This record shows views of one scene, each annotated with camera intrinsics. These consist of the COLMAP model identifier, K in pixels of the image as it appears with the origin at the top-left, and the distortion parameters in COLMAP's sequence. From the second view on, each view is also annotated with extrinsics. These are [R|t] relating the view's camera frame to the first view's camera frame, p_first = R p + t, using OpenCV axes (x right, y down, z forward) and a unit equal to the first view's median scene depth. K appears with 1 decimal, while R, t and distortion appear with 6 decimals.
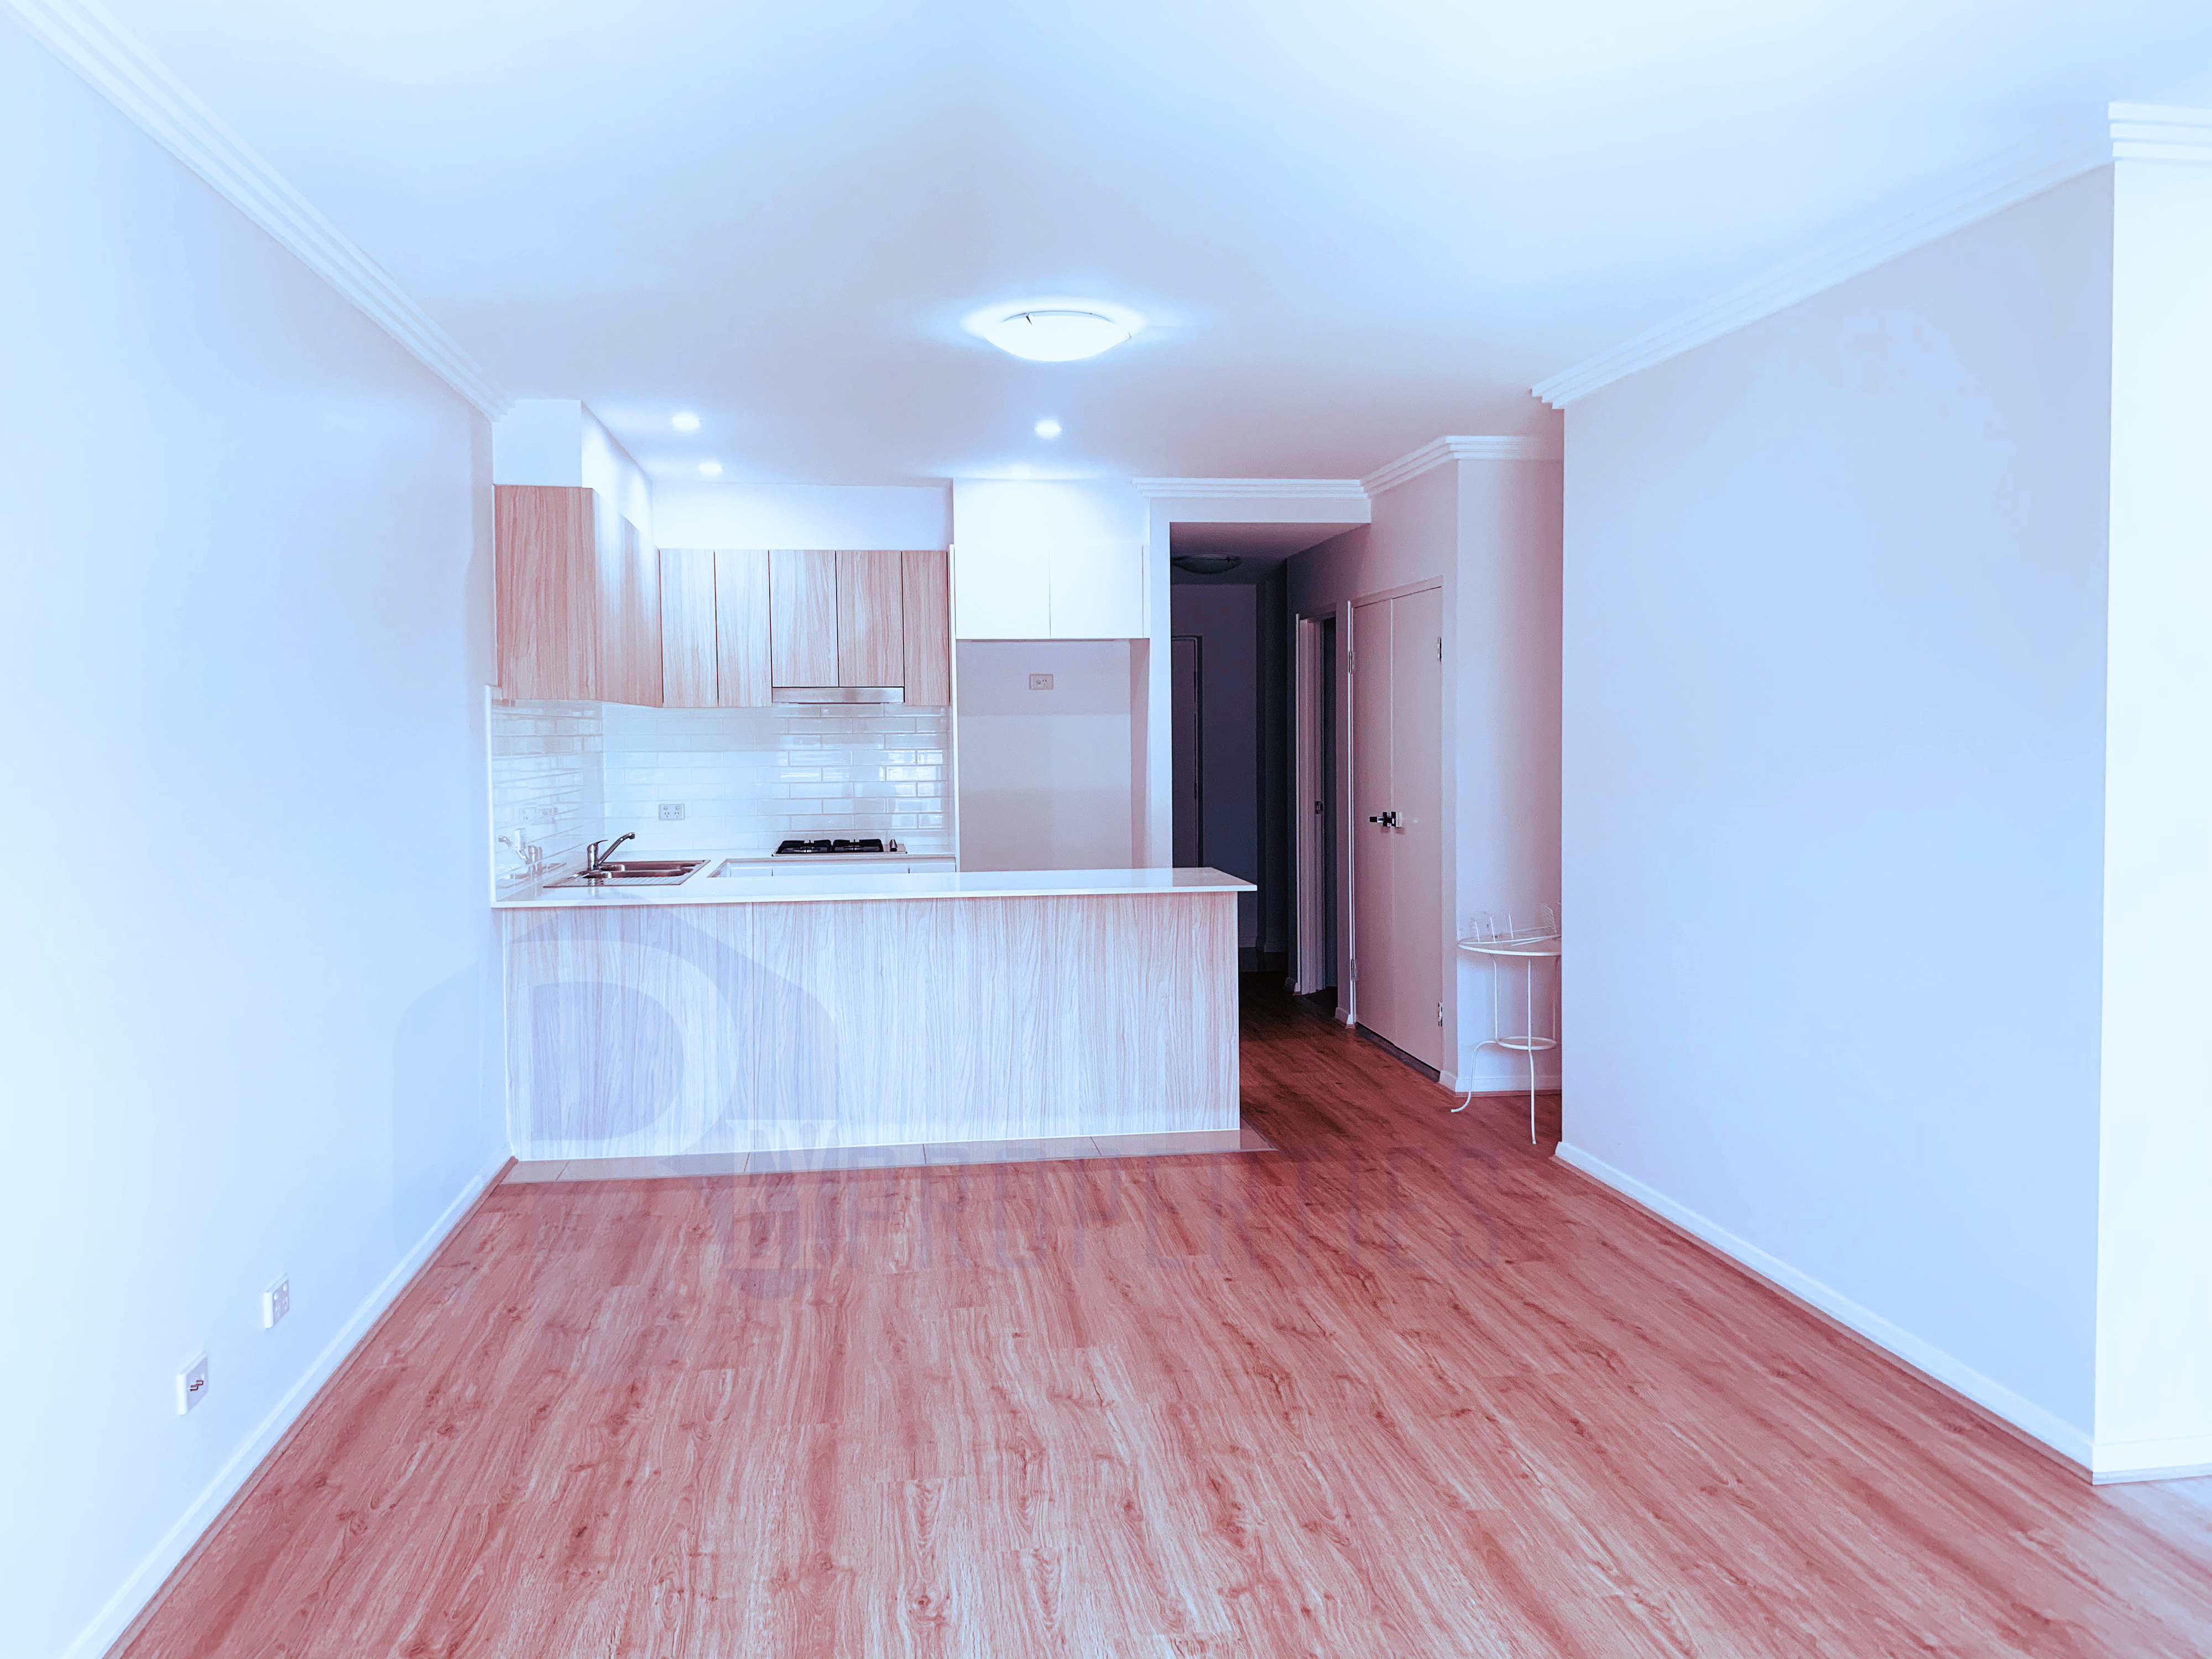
lens RADIAL K [[1677.1, 0, 1101.6], [0, 1677.1, 819.3], [0, 0, 1]] dist [0.010292, -0.025736]
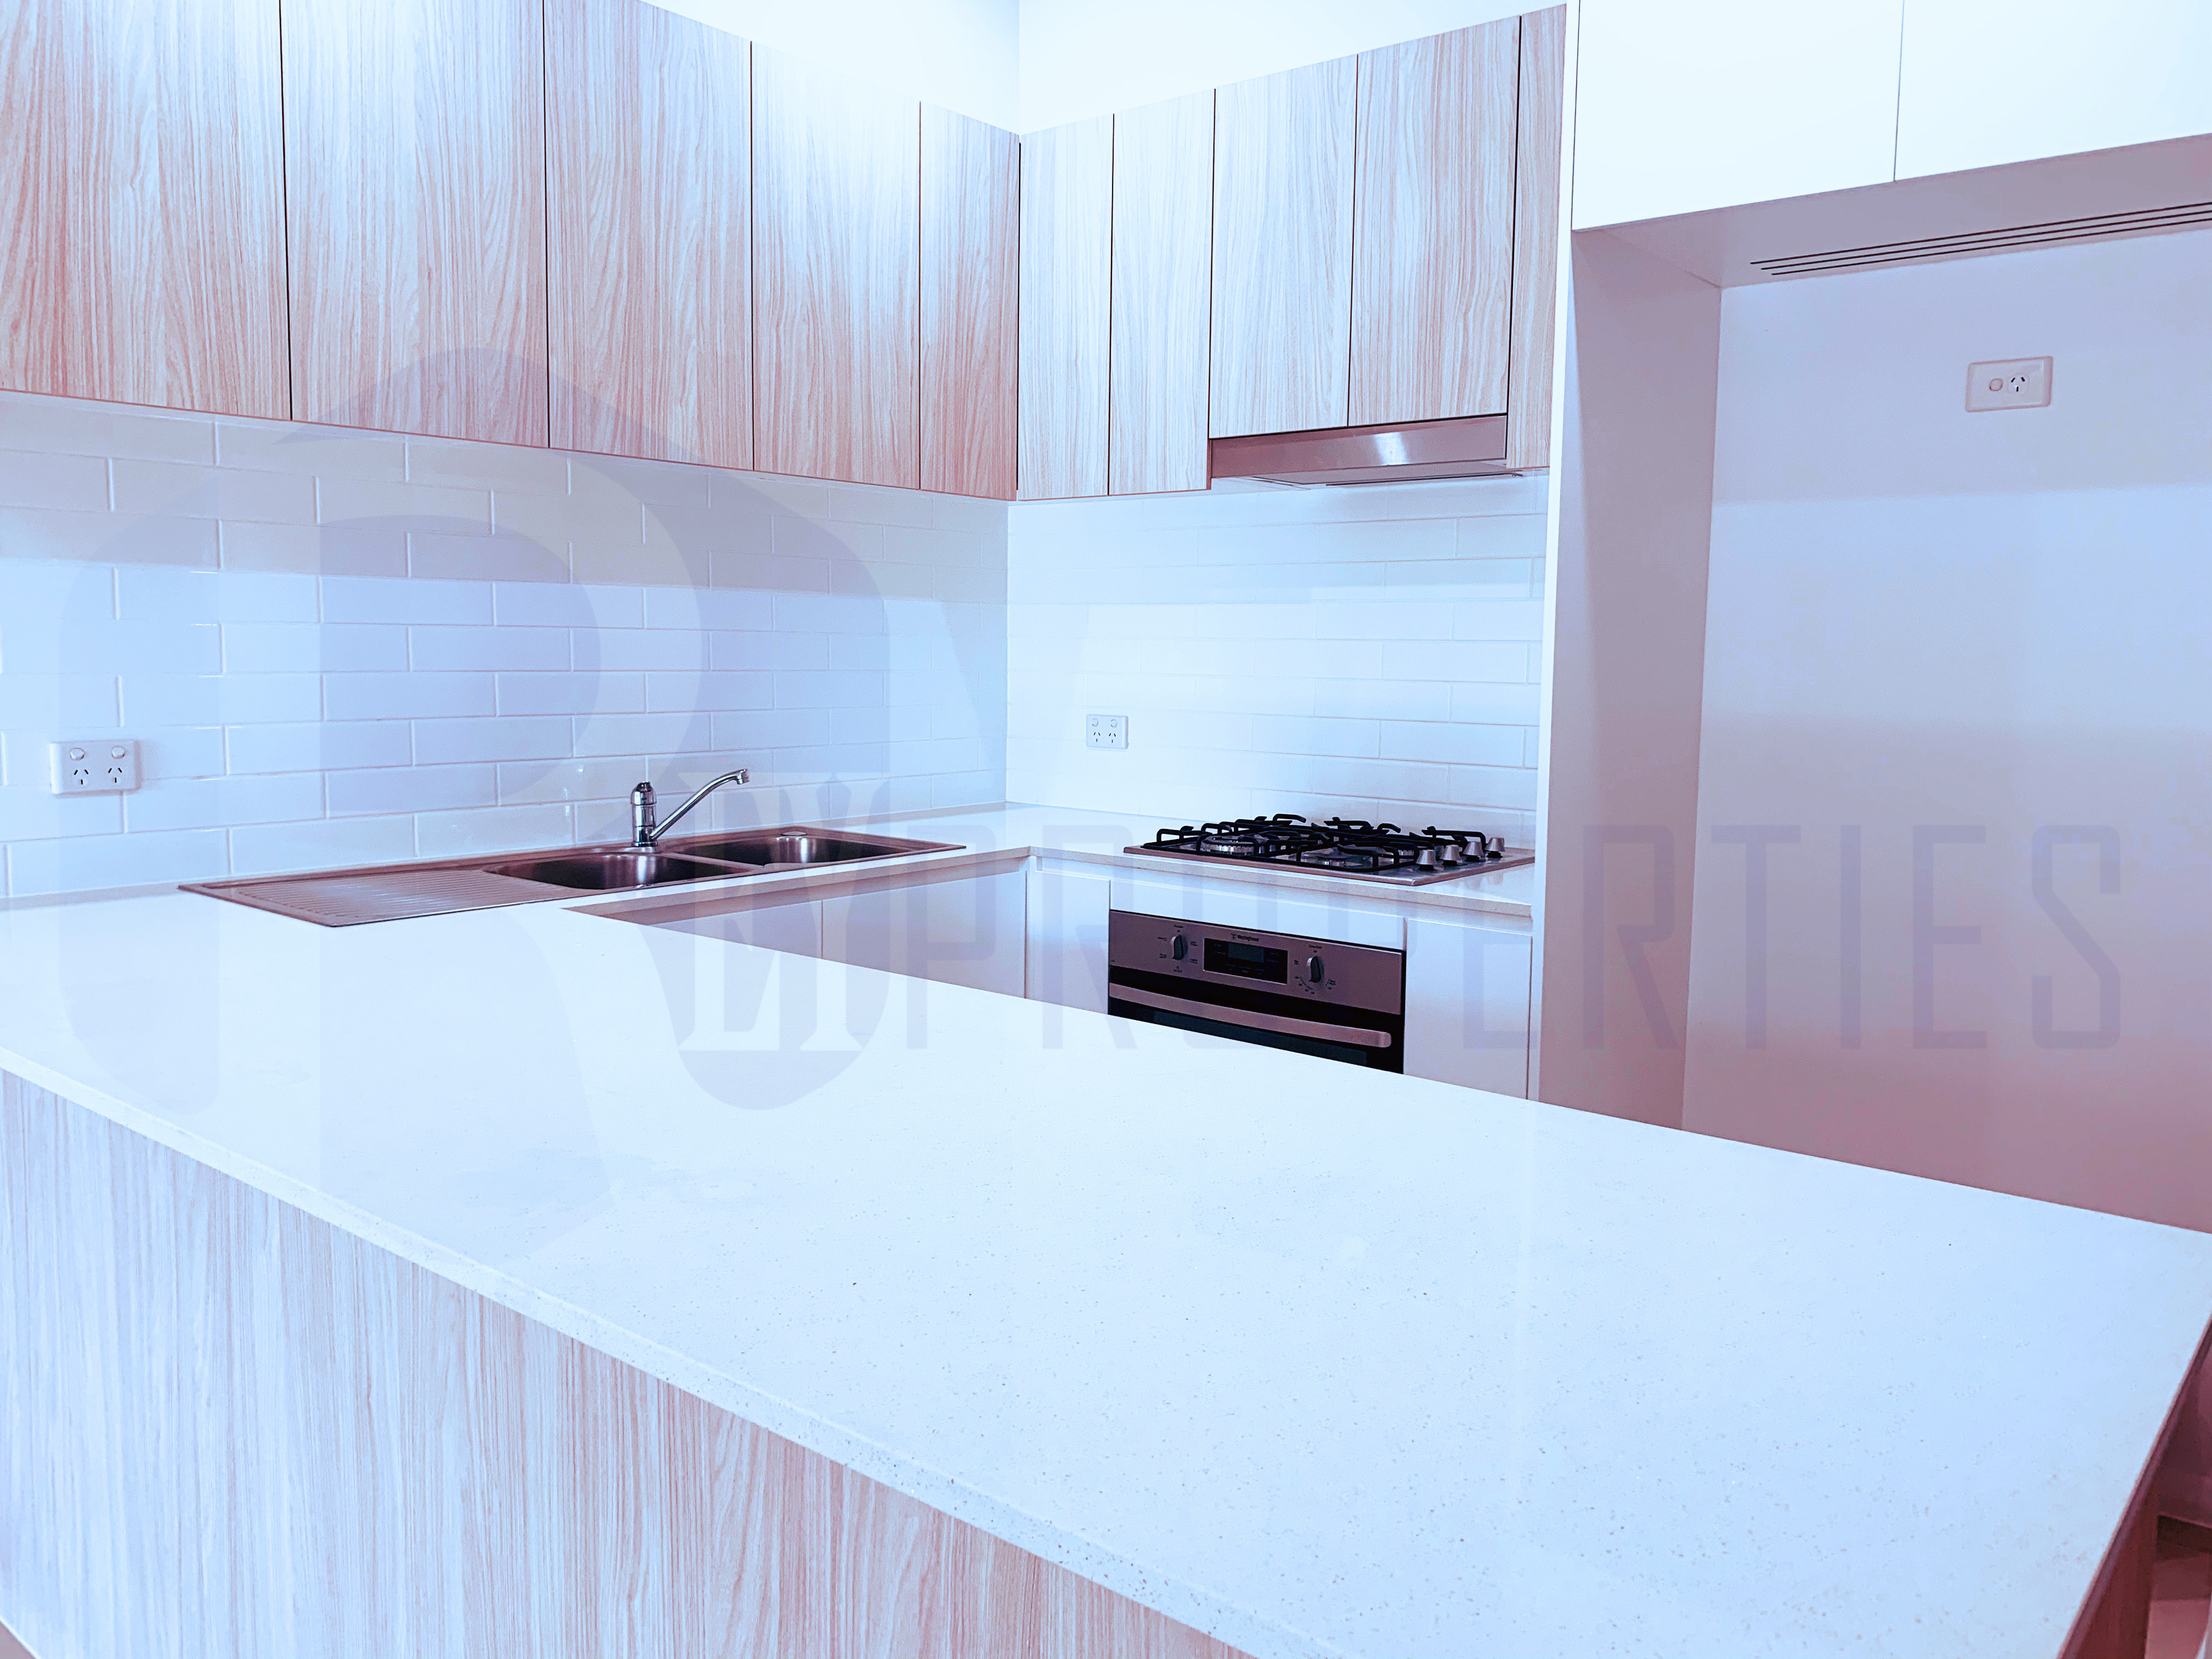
lens RADIAL K [[1677.1, 0, 1108.2], [0, 1677.1, 823.0], [0, 0, 1]] dist [0.010292, -0.025736]
pose [[0.678221, 0.099885, -0.728038, 0.194187], [-0.065924, 0.994995, 0.075098, -0.032654], [0.731895, -0.002938, 0.681411, 1.508834]]
